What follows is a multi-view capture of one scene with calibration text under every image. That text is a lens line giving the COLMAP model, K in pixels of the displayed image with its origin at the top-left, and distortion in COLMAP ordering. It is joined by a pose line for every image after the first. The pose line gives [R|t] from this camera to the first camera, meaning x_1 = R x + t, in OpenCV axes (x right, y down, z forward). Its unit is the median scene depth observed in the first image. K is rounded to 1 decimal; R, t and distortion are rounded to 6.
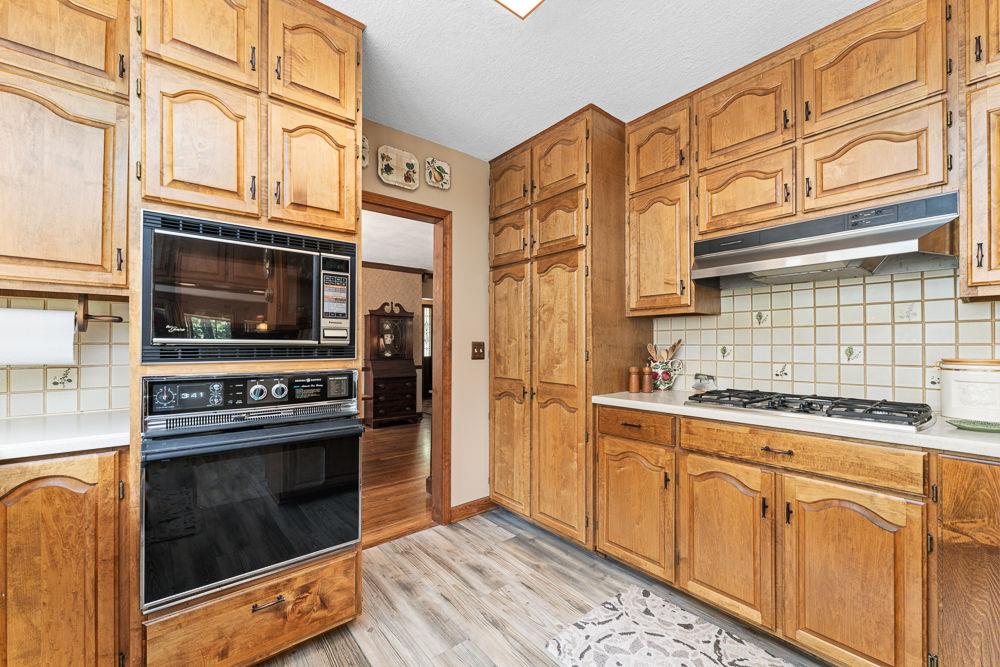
lens RADIAL K [[407.8, 0, 496.1], [0, 407.8, 340.3], [0, 0, 1]] dist [-0.005447, 0.000873]
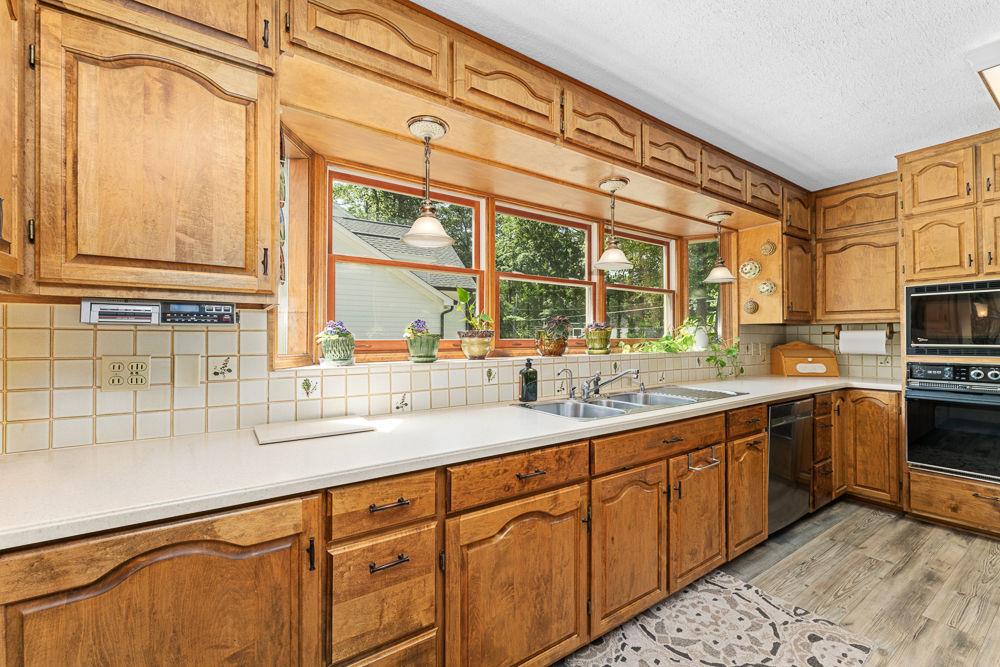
lens RADIAL K [[407.8, 0, 476.4], [0, 407.8, 335.0], [0, 0, 1]] dist [-0.005447, 0.000873]
pose [[-0.123552, -0.010836, -0.992279, 1.545895], [0.007995, 0.999897, -0.011915, -0.042781], [0.992306, -0.009406, -0.123452, -1.013190]]
